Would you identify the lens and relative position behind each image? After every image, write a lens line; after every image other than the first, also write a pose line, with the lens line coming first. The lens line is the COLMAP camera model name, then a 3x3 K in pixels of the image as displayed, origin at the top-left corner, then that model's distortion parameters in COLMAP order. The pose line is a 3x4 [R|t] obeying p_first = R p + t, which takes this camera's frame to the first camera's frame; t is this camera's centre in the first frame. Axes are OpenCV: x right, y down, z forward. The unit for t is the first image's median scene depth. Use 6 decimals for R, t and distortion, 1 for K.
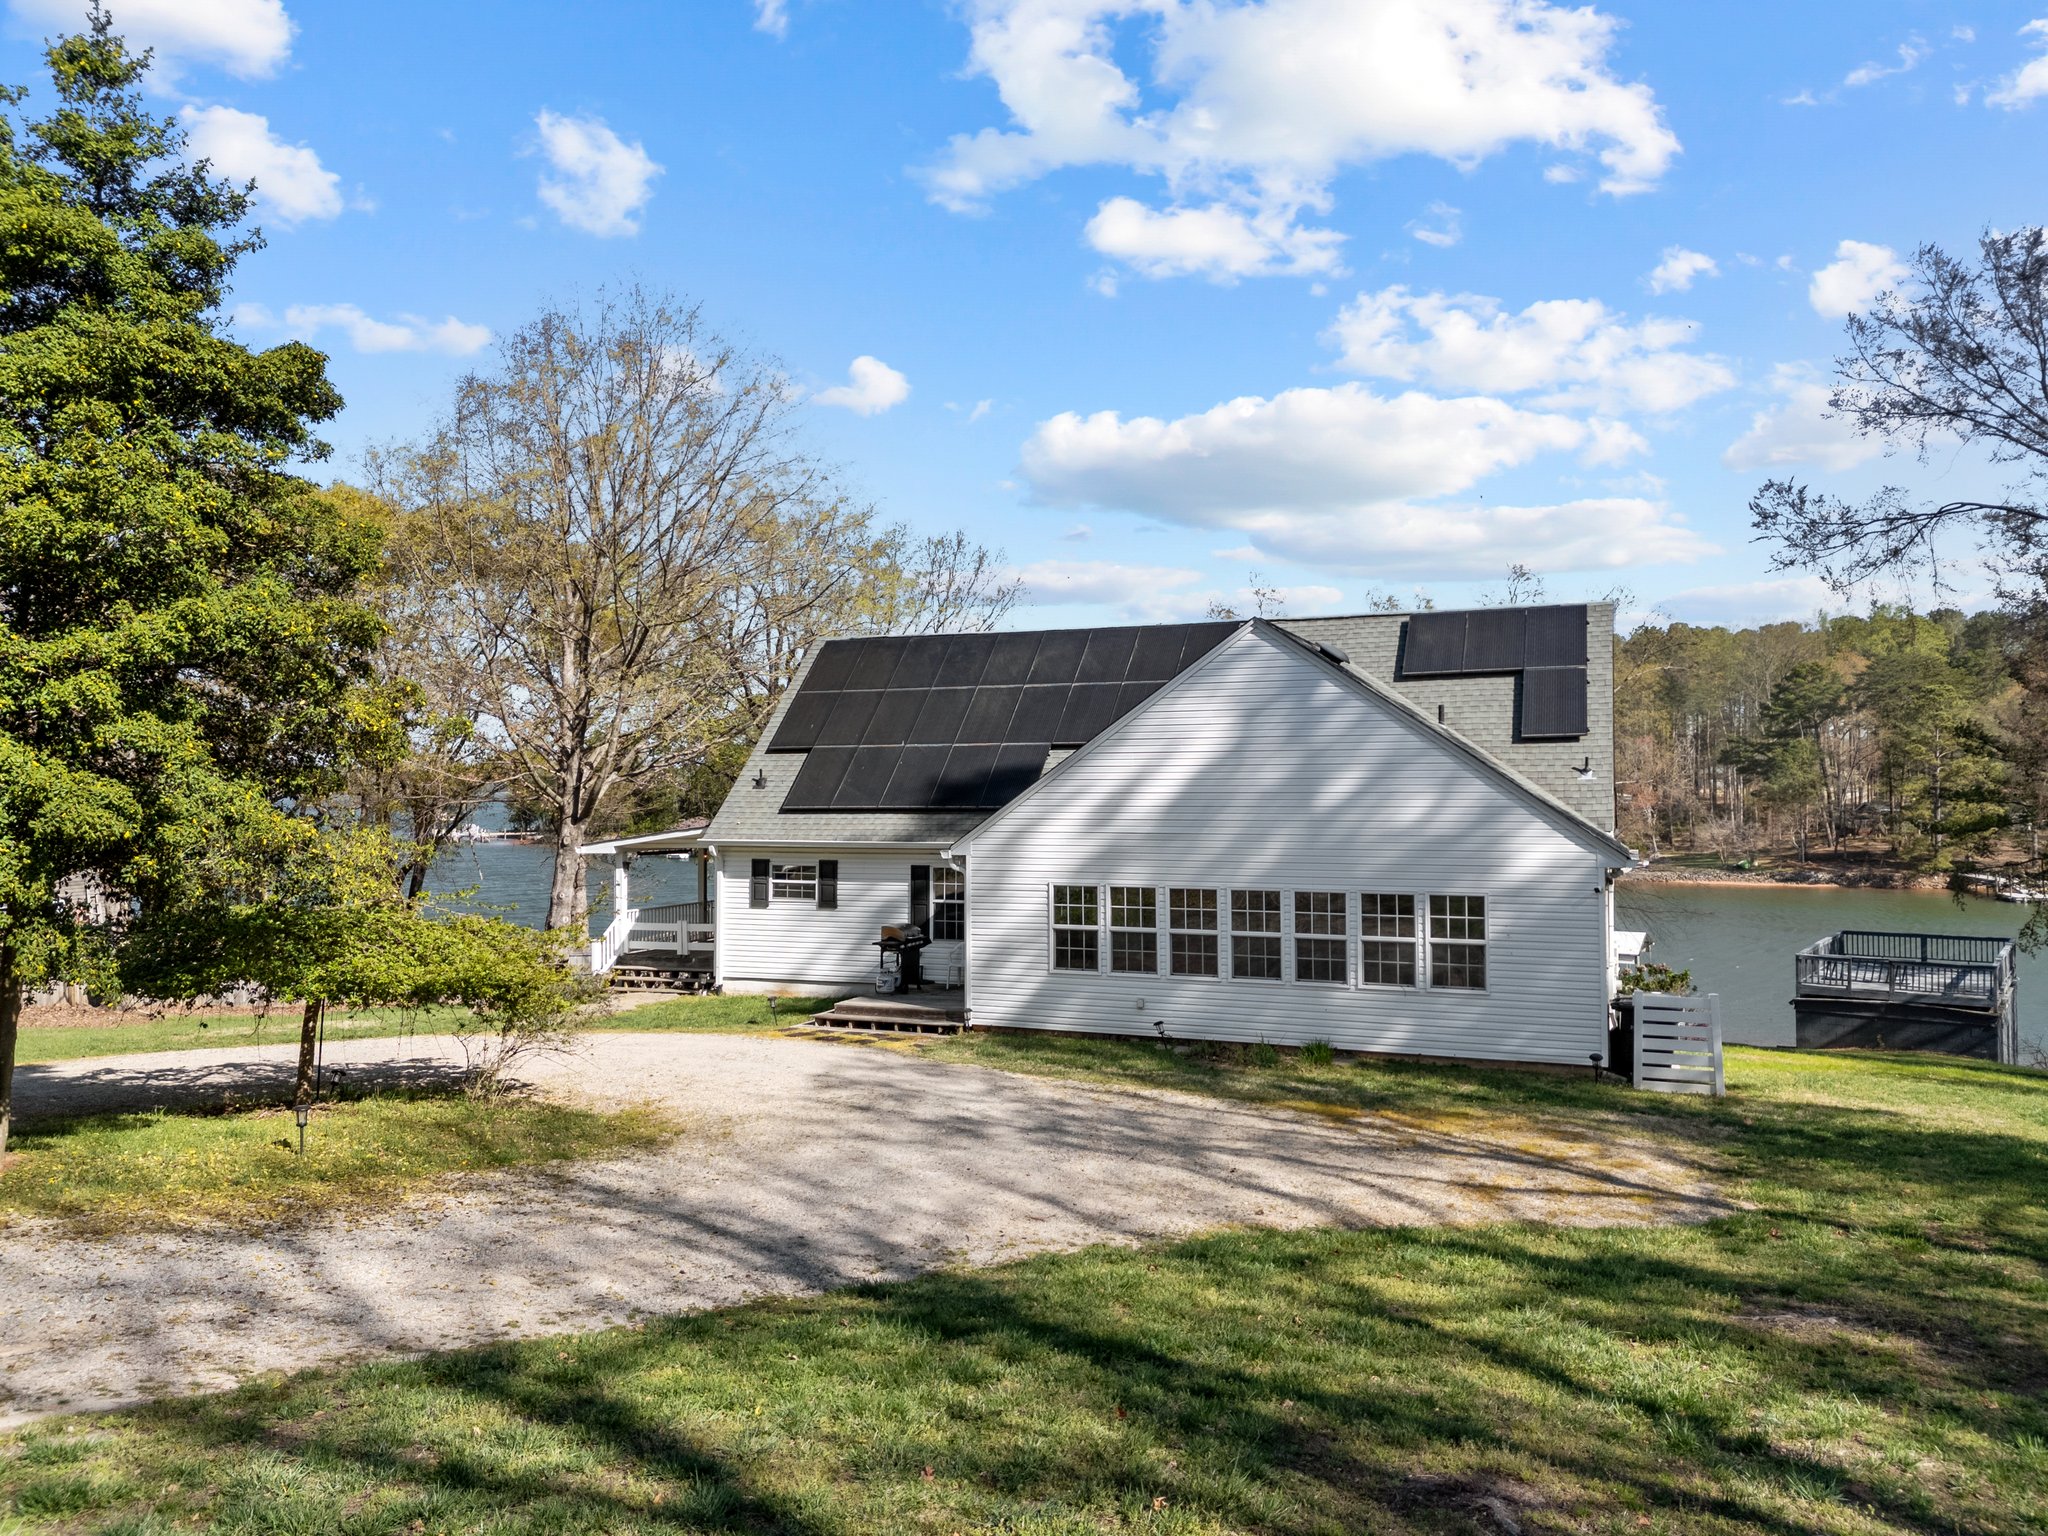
lens RADIAL K [[1462.6, 0, 1034.9], [0, 1462.6, 755.6], [0, 0, 1]] dist [0.086857, -0.114838]
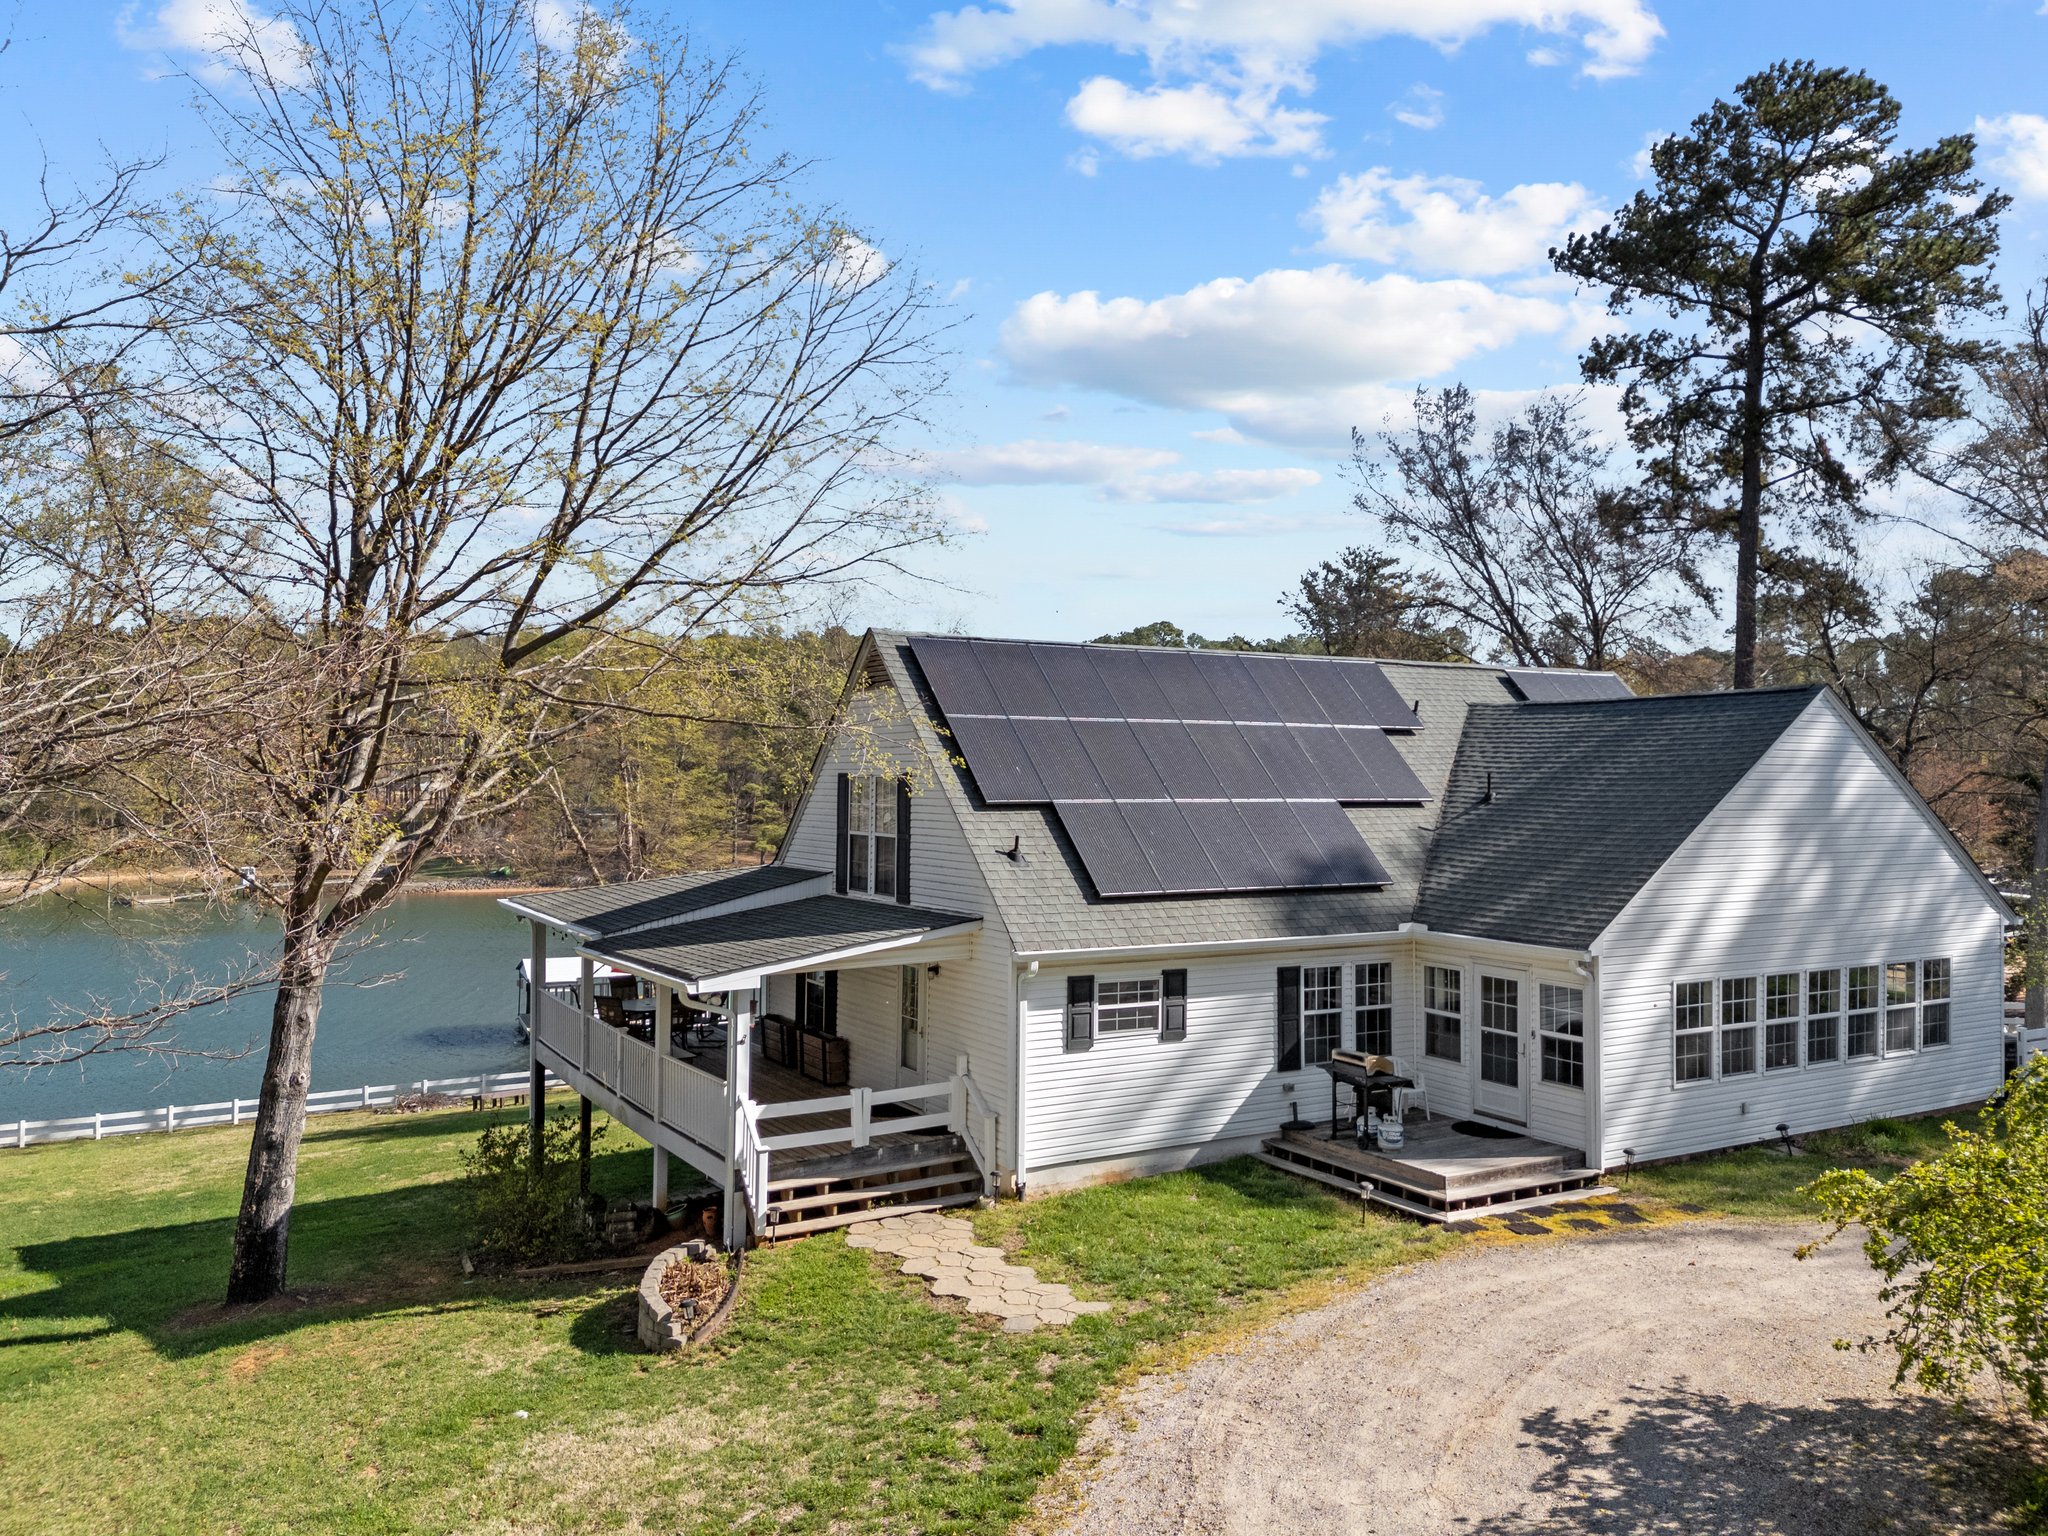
lens RADIAL K [[1466.0, 0, 1032.8], [0, 1466.0, 742.8], [0, 0, 1]] dist [0.075443, -0.115429]
pose [[0.626115, 0.029394, 0.779176, -0.722831], [-0.023665, 0.999545, -0.018691, -0.021247], [-0.779372, -0.006736, 0.626526, 0.610954]]
